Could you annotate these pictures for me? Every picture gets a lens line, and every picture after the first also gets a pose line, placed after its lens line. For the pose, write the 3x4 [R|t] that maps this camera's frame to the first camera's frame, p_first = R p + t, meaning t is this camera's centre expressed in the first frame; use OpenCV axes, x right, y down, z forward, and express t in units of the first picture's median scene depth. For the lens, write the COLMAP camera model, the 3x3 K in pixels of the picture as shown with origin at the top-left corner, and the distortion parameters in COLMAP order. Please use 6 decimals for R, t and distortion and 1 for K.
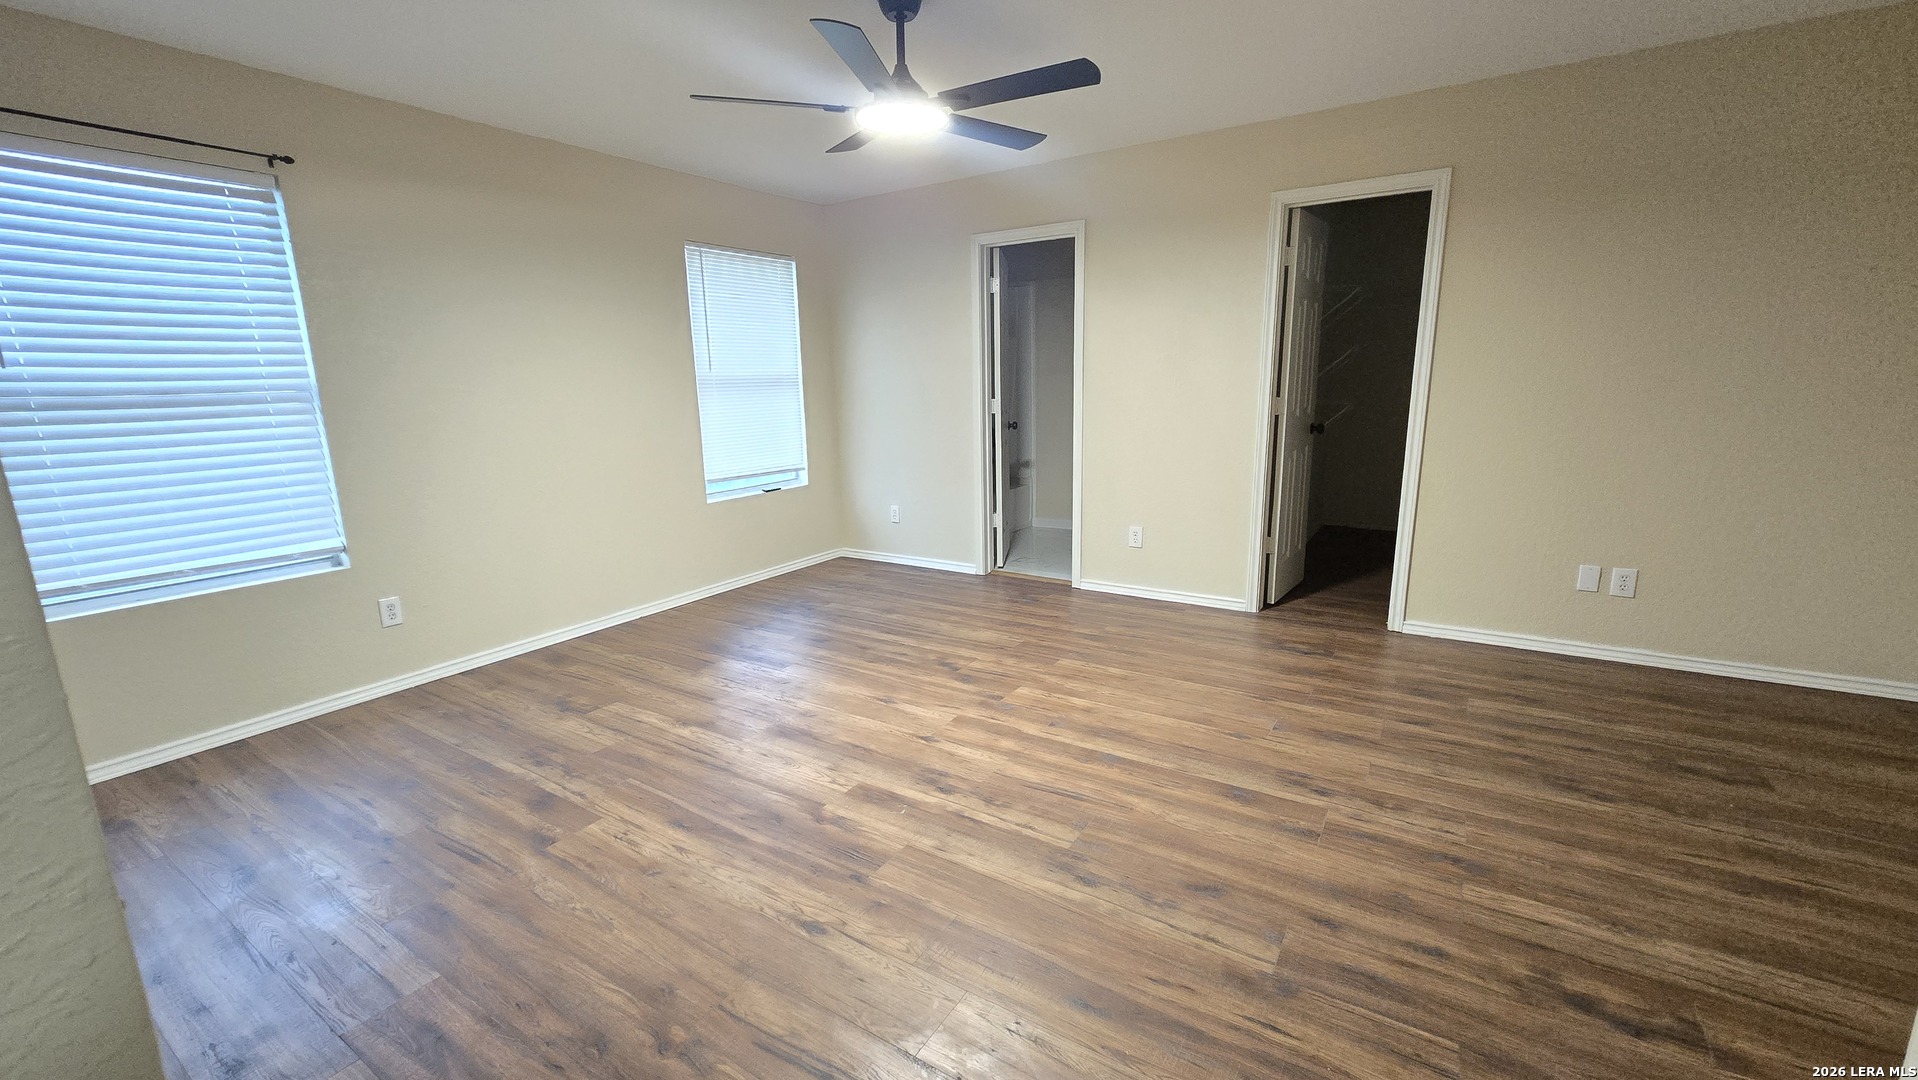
lens RADIAL K [[780.7, 0, 939.4], [0, 780.7, 538.3], [0, 0, 1]] dist [0.000760, 0.000127]
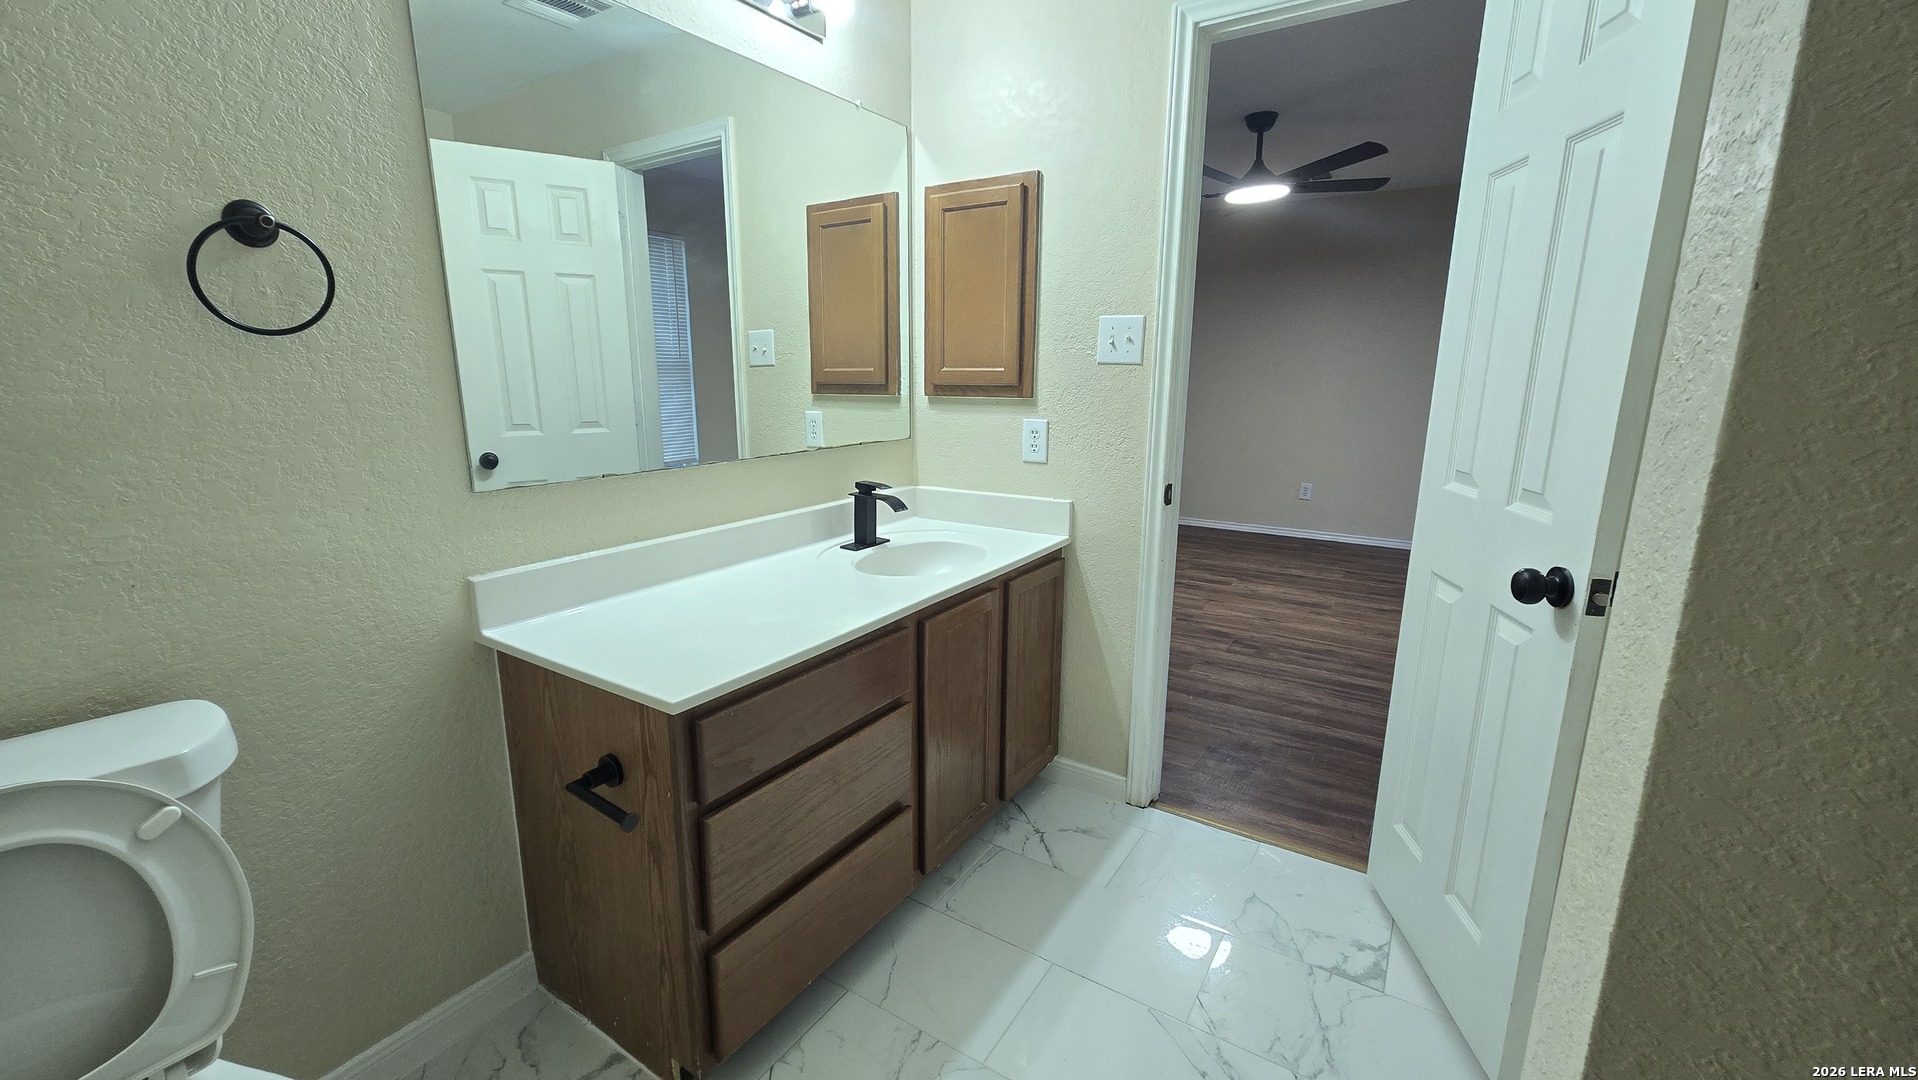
lens RADIAL K [[780.7, 0, 939.4], [0, 780.7, 538.3], [0, 0, 1]] dist [0.000760, 0.000127]
pose [[-0.999722, 0.021986, 0.008513, 0.540587], [0.023550, 0.914023, 0.404979, -0.522166], [0.001123, 0.405067, -0.914286, 2.511124]]
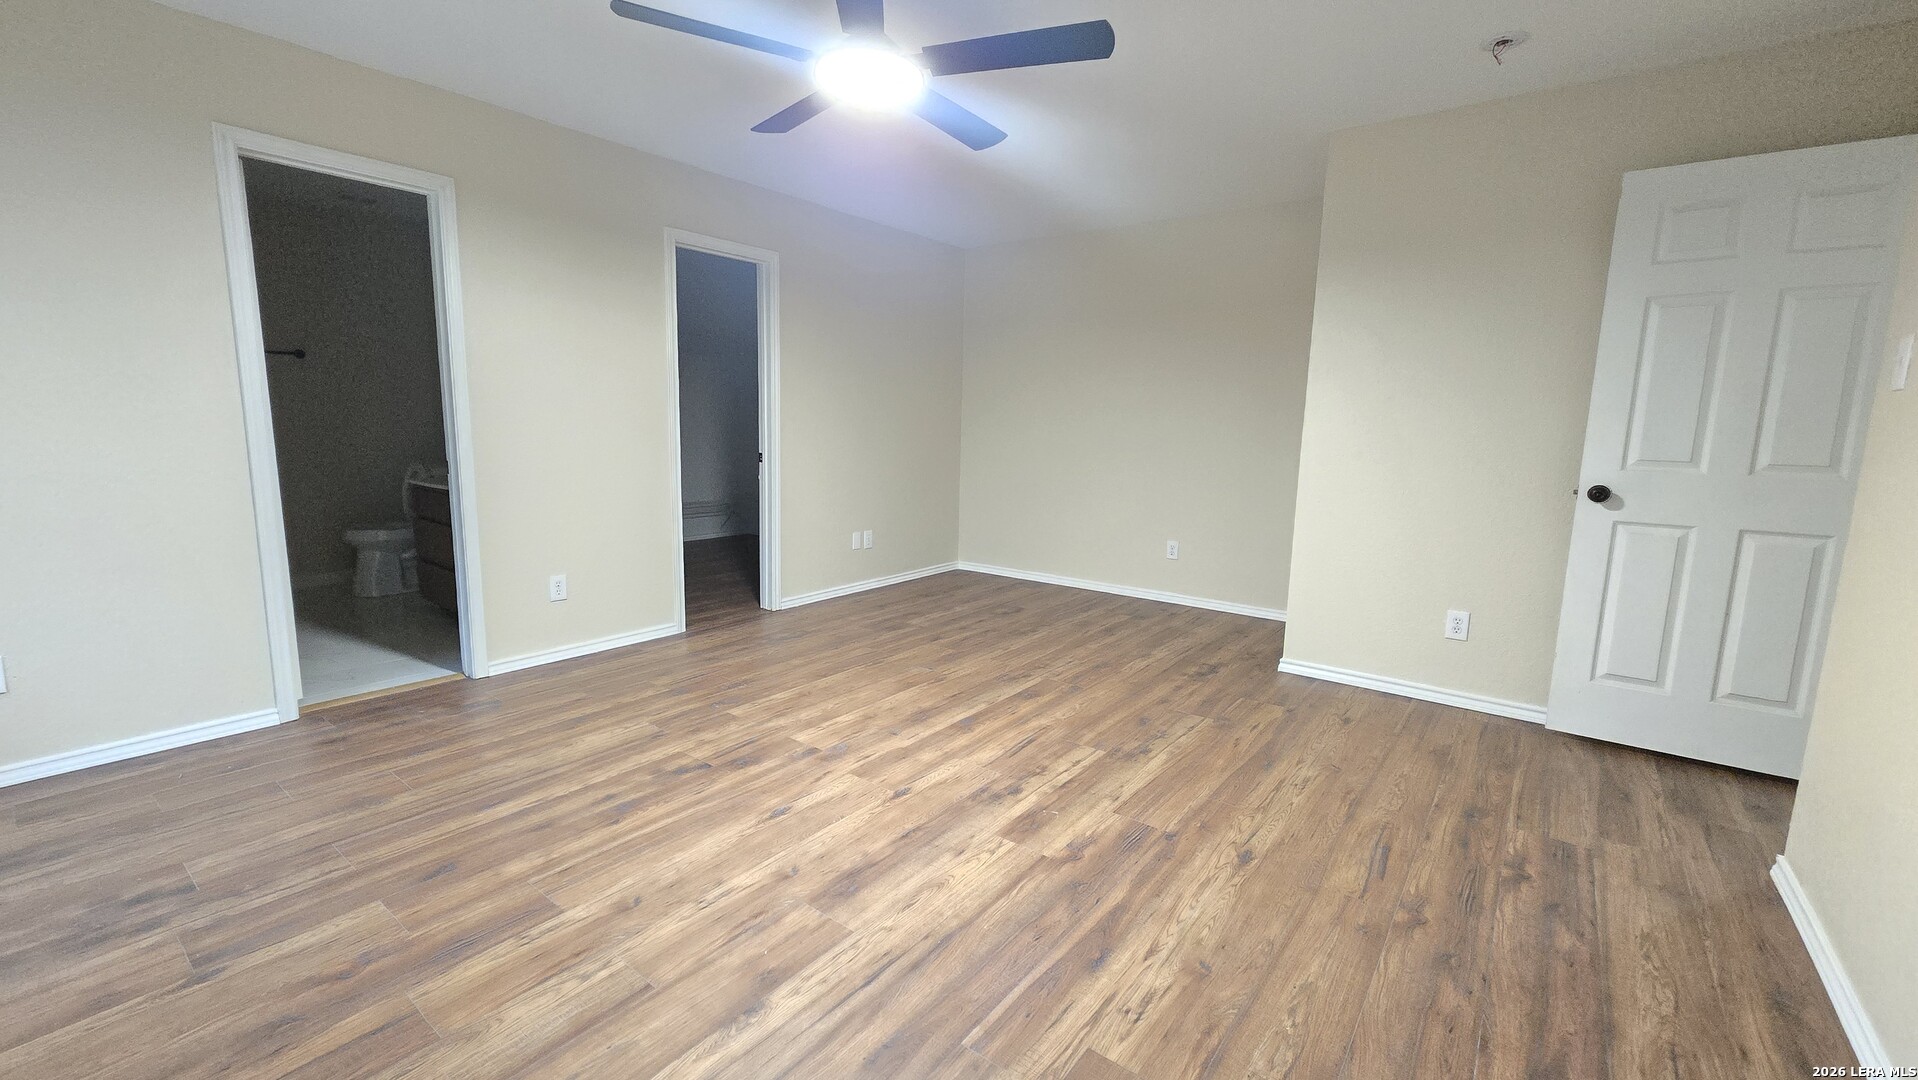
lens RADIAL K [[780.7, 0, 939.4], [0, 780.7, 538.3], [0, 0, 1]] dist [0.000760, 0.000127]
pose [[0.082162, -0.121576, 0.989176, -0.895508], [0.182032, 0.977666, 0.105041, -0.112803], [-0.979854, 0.171431, 0.102457, 0.873294]]
